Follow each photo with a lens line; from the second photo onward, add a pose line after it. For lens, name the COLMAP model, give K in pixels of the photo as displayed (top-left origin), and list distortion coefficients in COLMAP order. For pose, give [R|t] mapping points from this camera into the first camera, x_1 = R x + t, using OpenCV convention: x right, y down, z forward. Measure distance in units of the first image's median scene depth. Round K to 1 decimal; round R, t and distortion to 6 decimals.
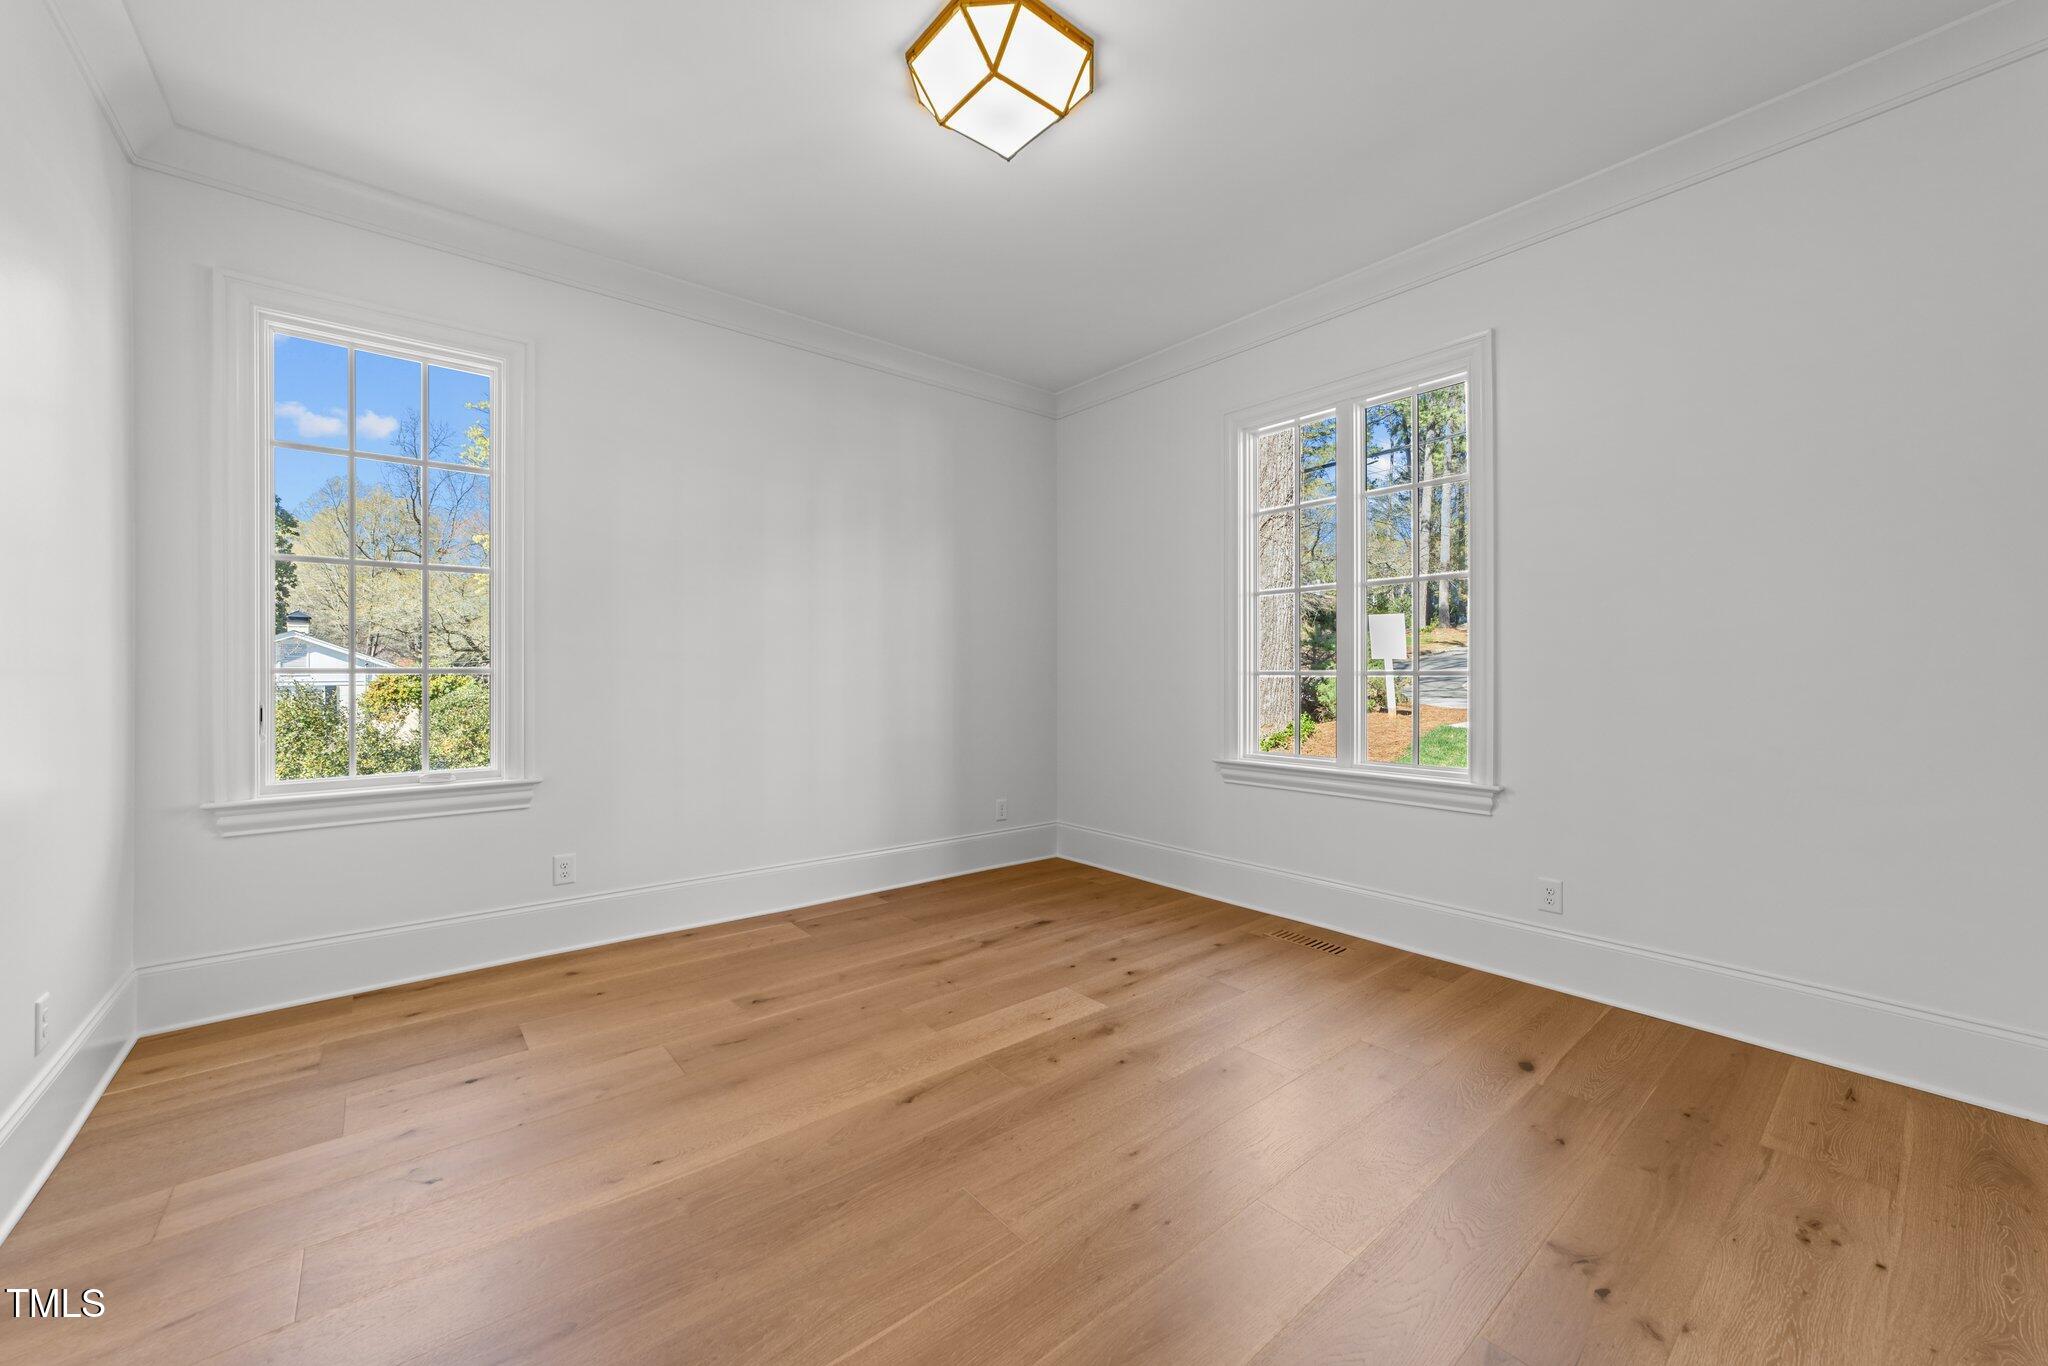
lens RADIAL K [[778.0, 0, 1024.6], [0, 778.0, 676.1], [0, 0, 1]] dist [-0.002235, -0.000193]
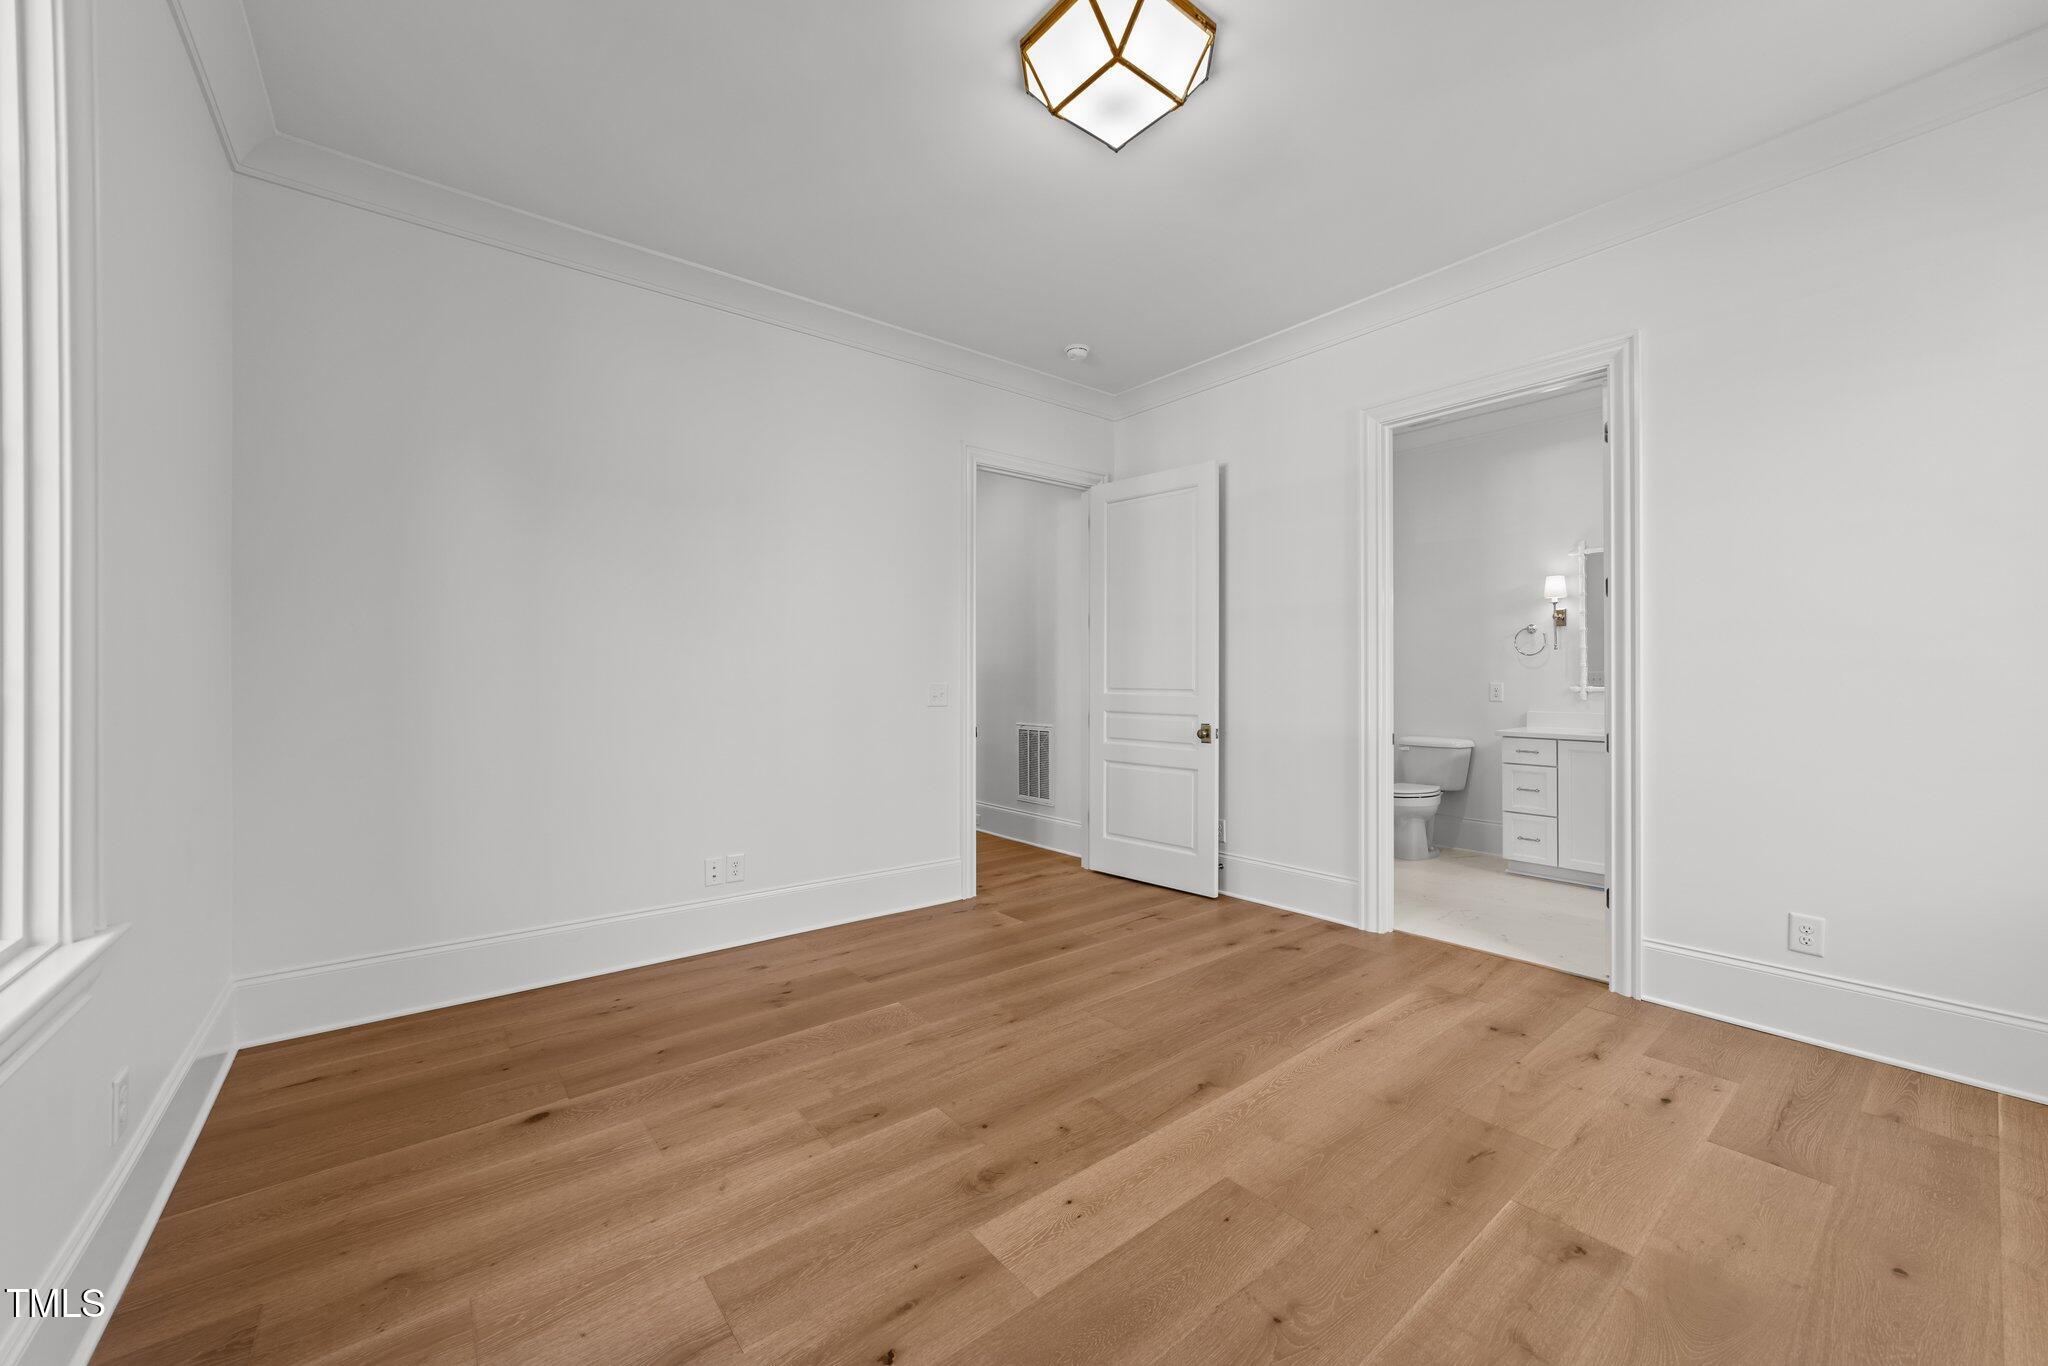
lens RADIAL K [[778.0, 0, 1024.8], [0, 778.0, 680.3], [0, 0, 1]] dist [-0.002235, -0.000193]
pose [[-0.999822, 0.001300, 0.018844, 0.060567], [0.001427, 0.999976, 0.006728, -0.008615], [-0.018834, 0.006754, -0.999800, 1.793184]]
